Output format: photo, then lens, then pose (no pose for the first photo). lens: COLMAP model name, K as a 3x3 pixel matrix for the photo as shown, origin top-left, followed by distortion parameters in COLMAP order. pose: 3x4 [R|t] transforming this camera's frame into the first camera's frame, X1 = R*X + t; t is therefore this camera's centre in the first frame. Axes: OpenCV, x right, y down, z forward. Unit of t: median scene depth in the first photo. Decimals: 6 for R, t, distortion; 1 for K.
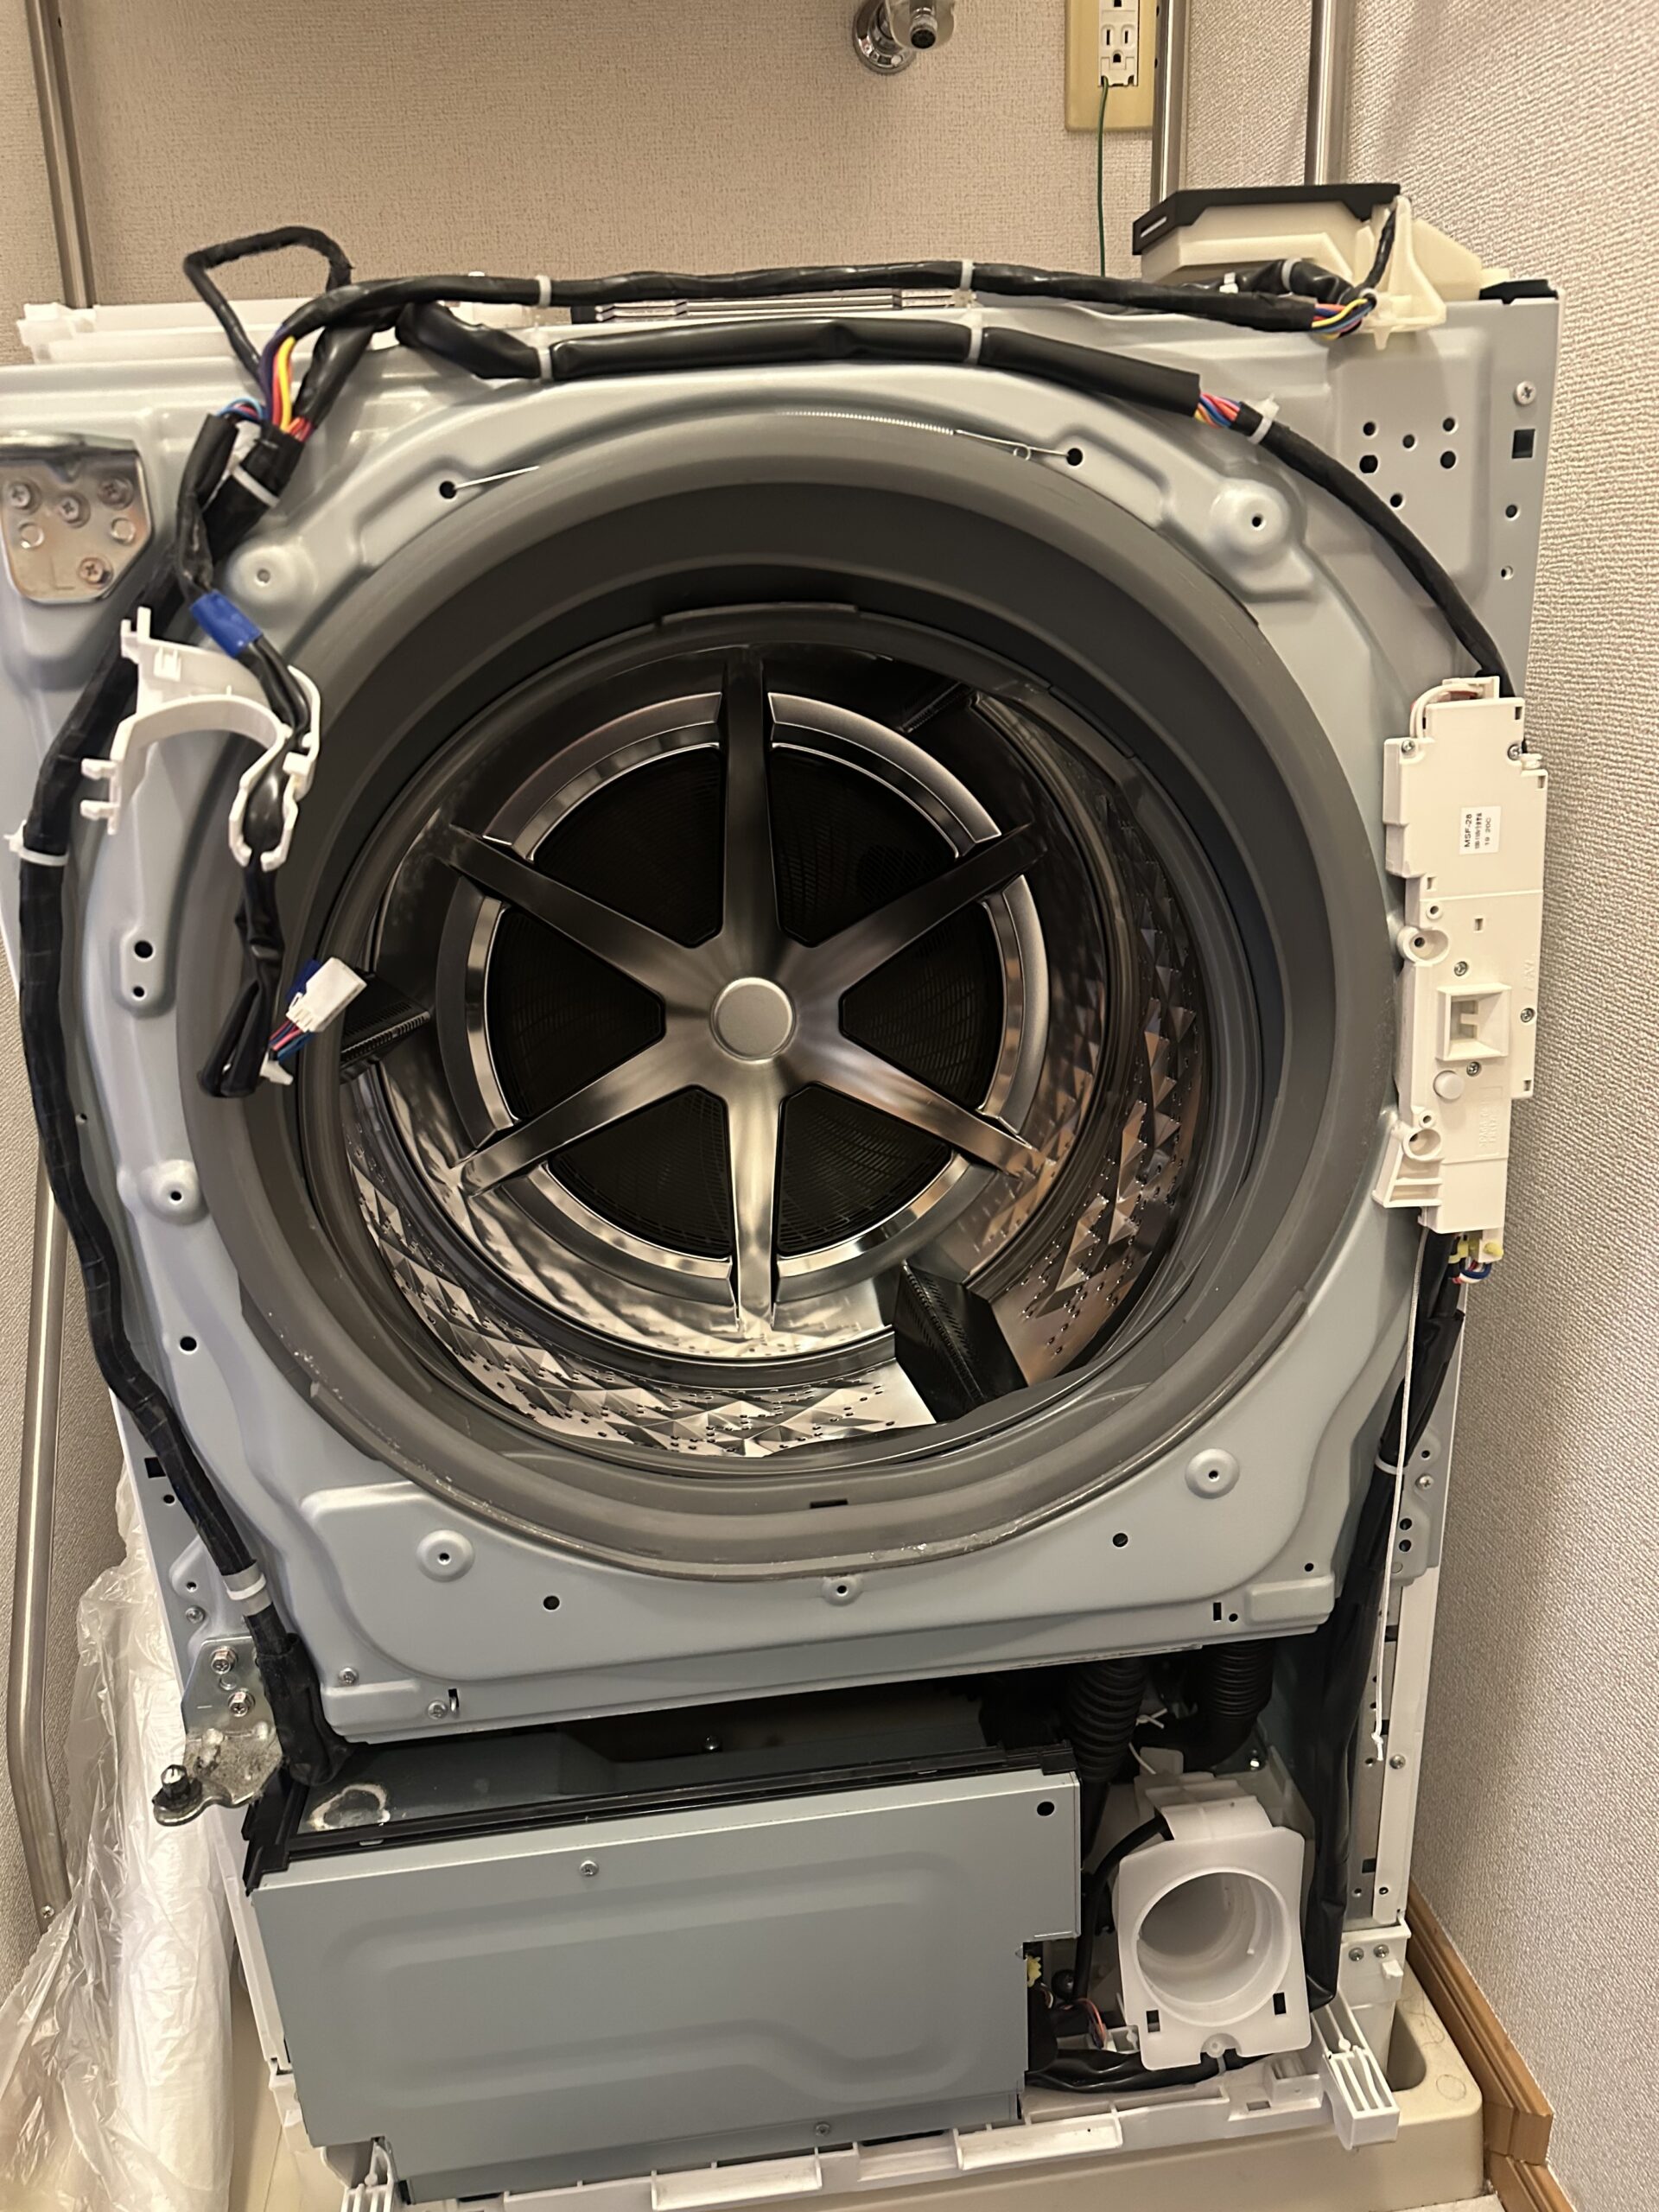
lens RADIAL K [[1576.2, 0, 822.5], [0, 1576.2, 1104.5], [0, 0, 1]] dist [0.014652, -0.007917]
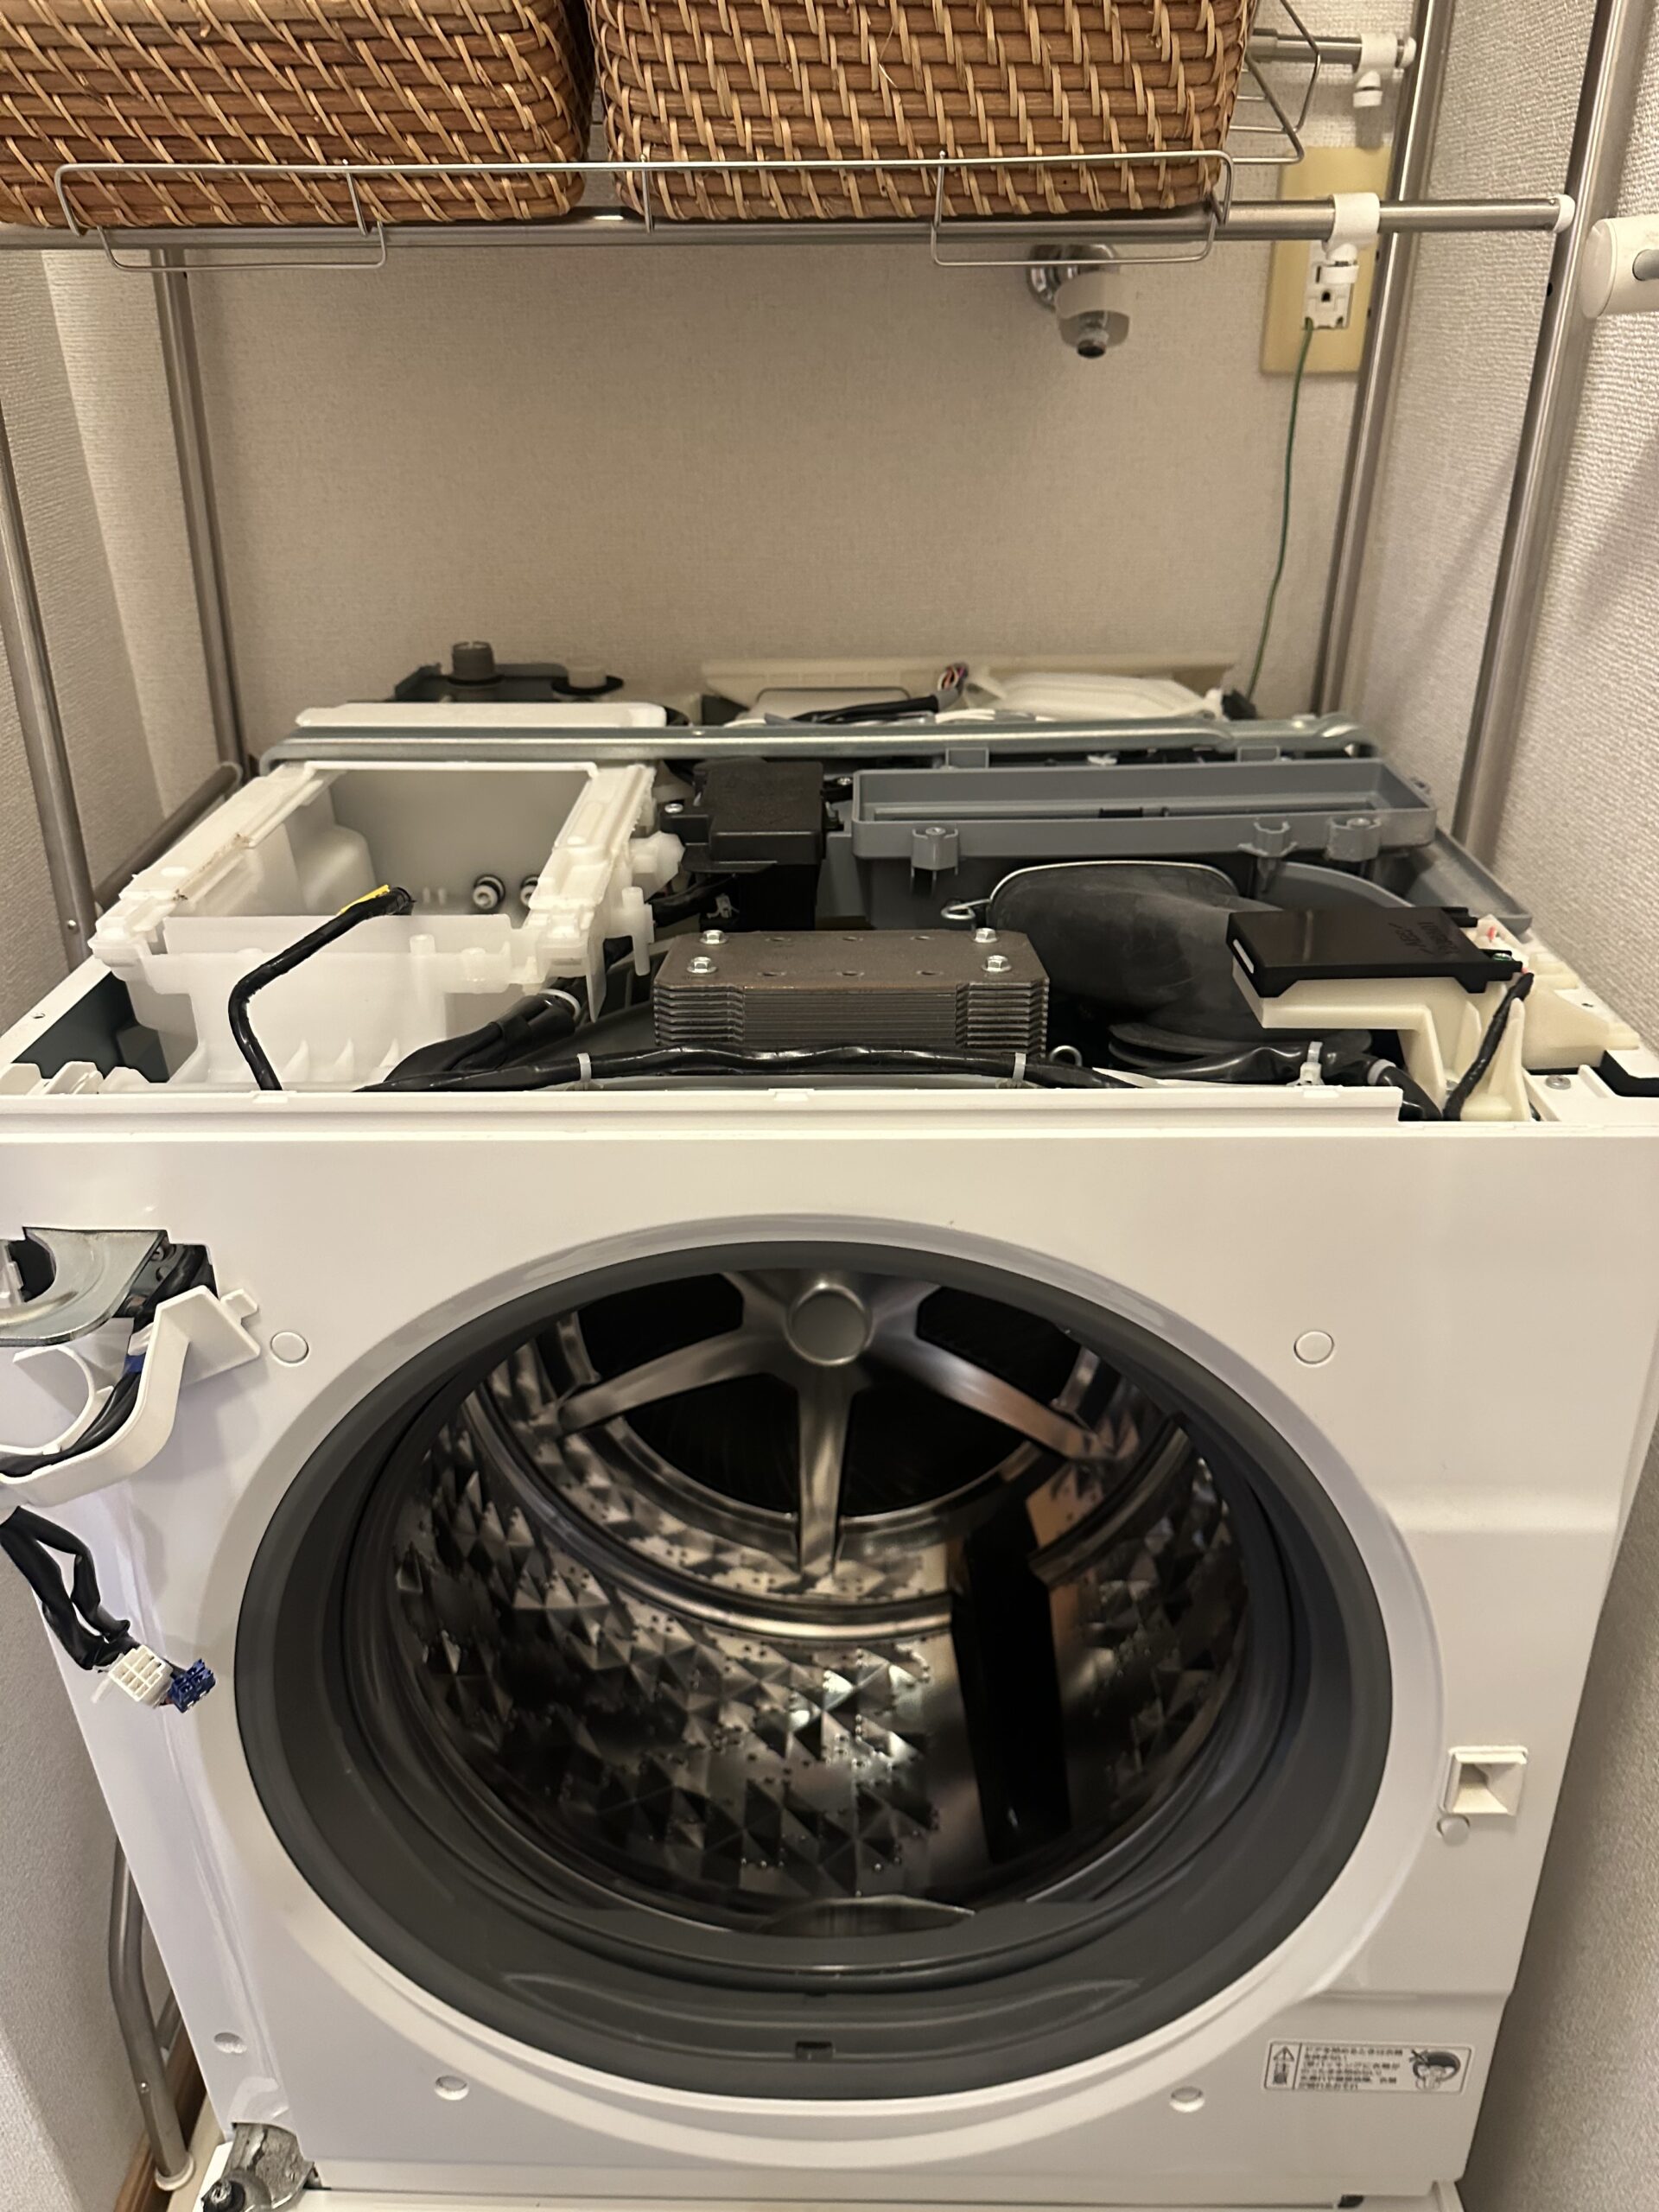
lens RADIAL K [[1576.2, 0, 825.3], [0, 1576.2, 1105.4], [0, 0, 1]] dist [0.014652, -0.007917]
pose [[0.990900, 0.090235, -0.099870, 0.037825], [-0.073756, 0.984697, 0.157896, -0.339353], [0.112589, -0.149093, 0.982392, 0.031479]]
